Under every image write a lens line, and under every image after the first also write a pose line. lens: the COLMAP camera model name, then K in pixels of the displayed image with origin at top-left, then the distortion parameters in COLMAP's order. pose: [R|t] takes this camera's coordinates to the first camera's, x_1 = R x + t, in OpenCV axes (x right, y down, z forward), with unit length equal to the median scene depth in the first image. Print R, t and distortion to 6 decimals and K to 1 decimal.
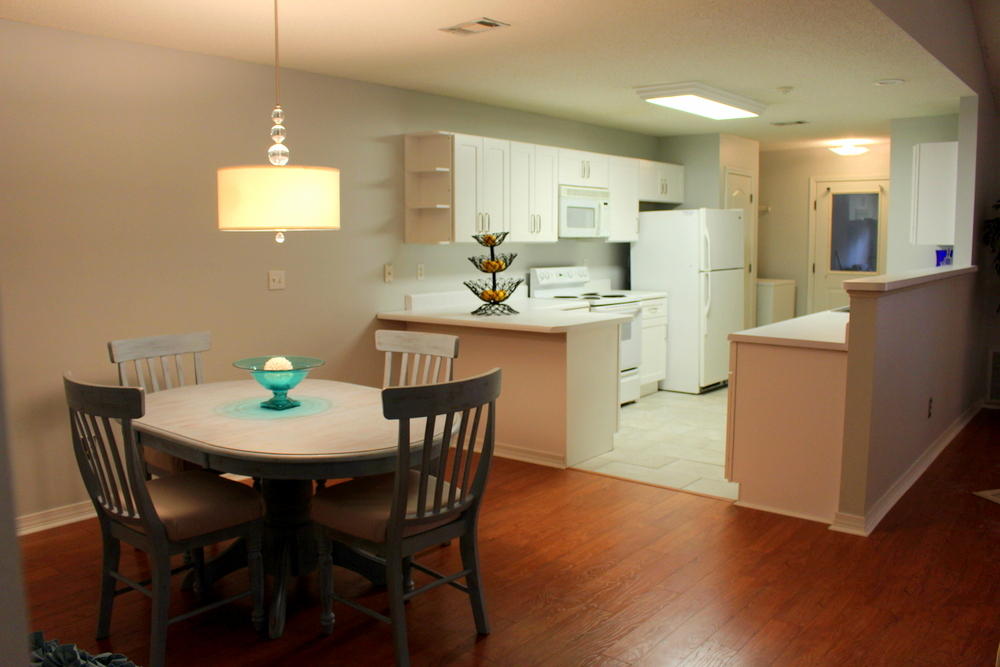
lens RADIAL K [[824.3, 0, 500.0], [0, 824.3, 333.5], [0, 0, 1]] dist [-0.160120, 0.129351]
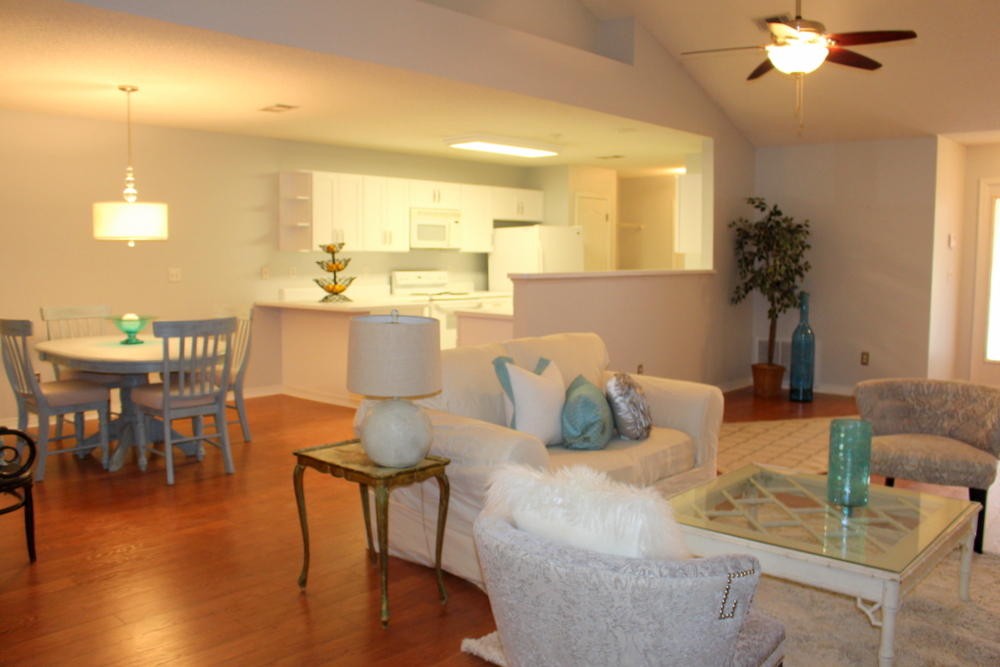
lens RADIAL K [[824.3, 0, 500.0], [0, 824.3, 333.5], [0, 0, 1]] dist [-0.160120, 0.129351]
pose [[0.999209, 0.012006, -0.037898, 0.319629], [-0.012802, 0.999701, -0.020841, 0.054023], [0.037636, 0.021309, 0.999064, -0.361195]]
